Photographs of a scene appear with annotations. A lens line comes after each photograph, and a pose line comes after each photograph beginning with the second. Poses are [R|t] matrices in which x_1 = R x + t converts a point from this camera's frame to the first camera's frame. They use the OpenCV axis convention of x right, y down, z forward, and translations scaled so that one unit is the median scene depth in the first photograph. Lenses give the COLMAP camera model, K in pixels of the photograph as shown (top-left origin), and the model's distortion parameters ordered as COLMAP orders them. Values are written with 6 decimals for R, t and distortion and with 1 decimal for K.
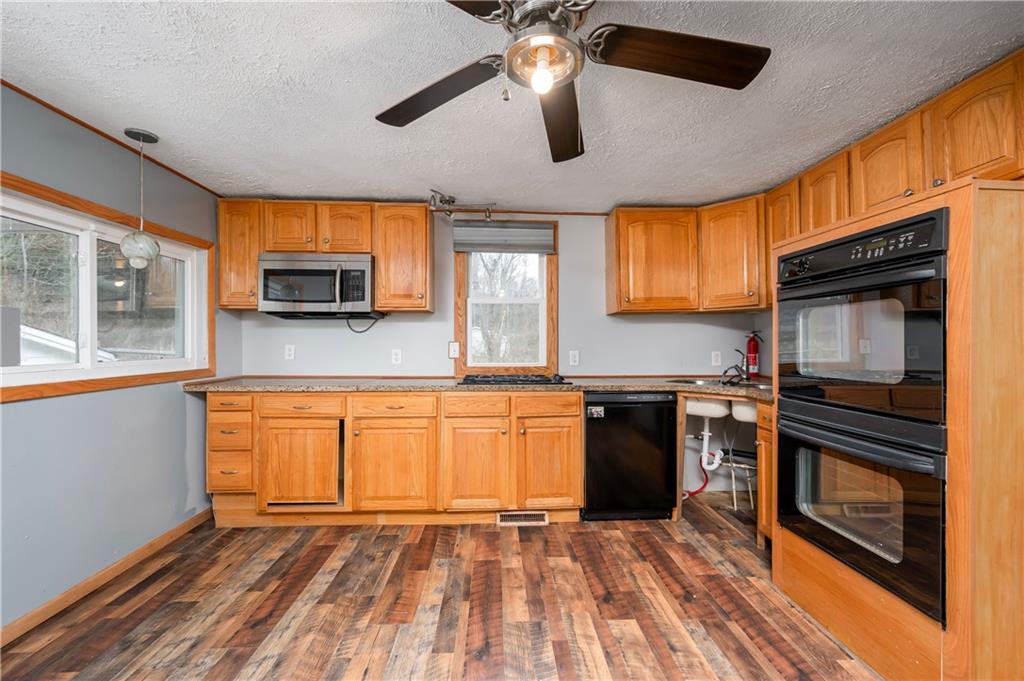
lens RADIAL K [[421.4, 0, 511.1], [0, 421.4, 345.5], [0, 0, 1]] dist [-0.000882, -0.000155]
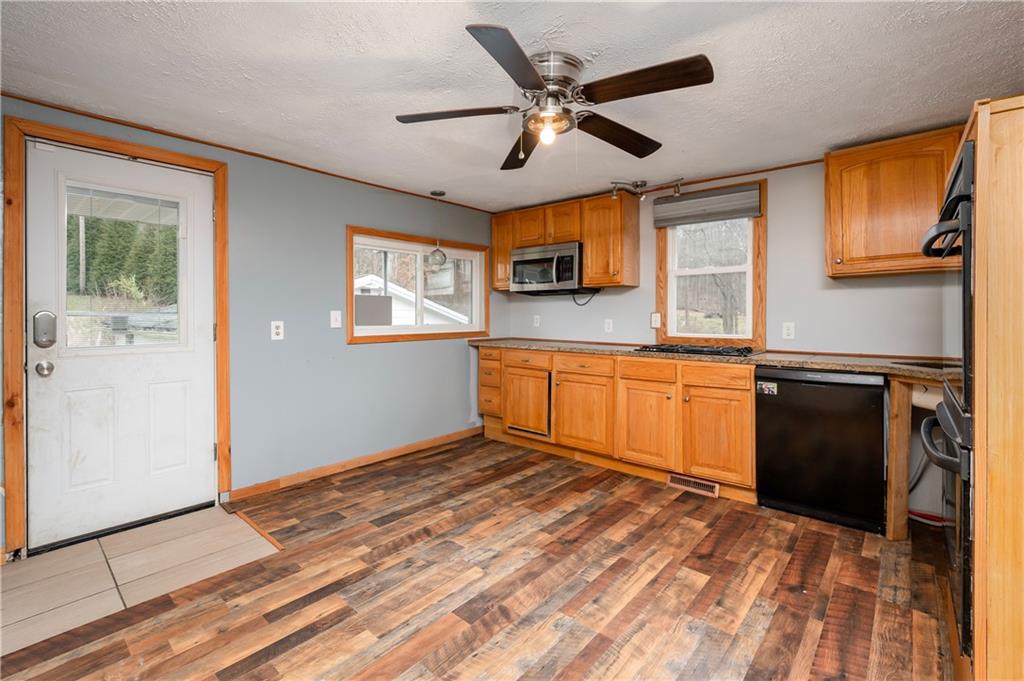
lens RADIAL K [[455.0, 0, 506.0], [0, 455.0, 318.1], [0, 0, 1]] dist [-0.000593, -0.000230]
pose [[0.720487, 0.005388, -0.693447, 0.483115], [-0.004265, 0.999985, 0.003338, 0.003352], [0.693455, 0.000552, 0.720499, -0.115610]]
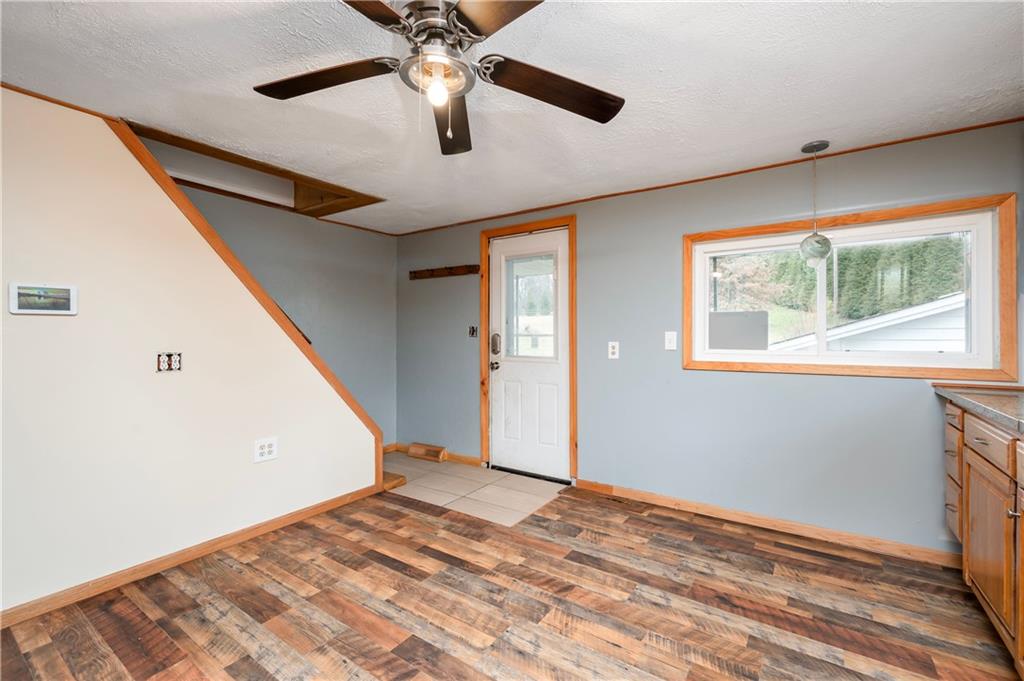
lens RADIAL K [[432.9, 0, 527.7], [0, 432.9, 337.5], [0, 0, 1]] dist [-0.000934, -0.000093]
pose [[-0.581483, 0.003800, -0.813550, 0.378567], [-0.004326, 0.999961, 0.007763, -0.002457], [0.813547, 0.008033, -0.581444, 0.822505]]
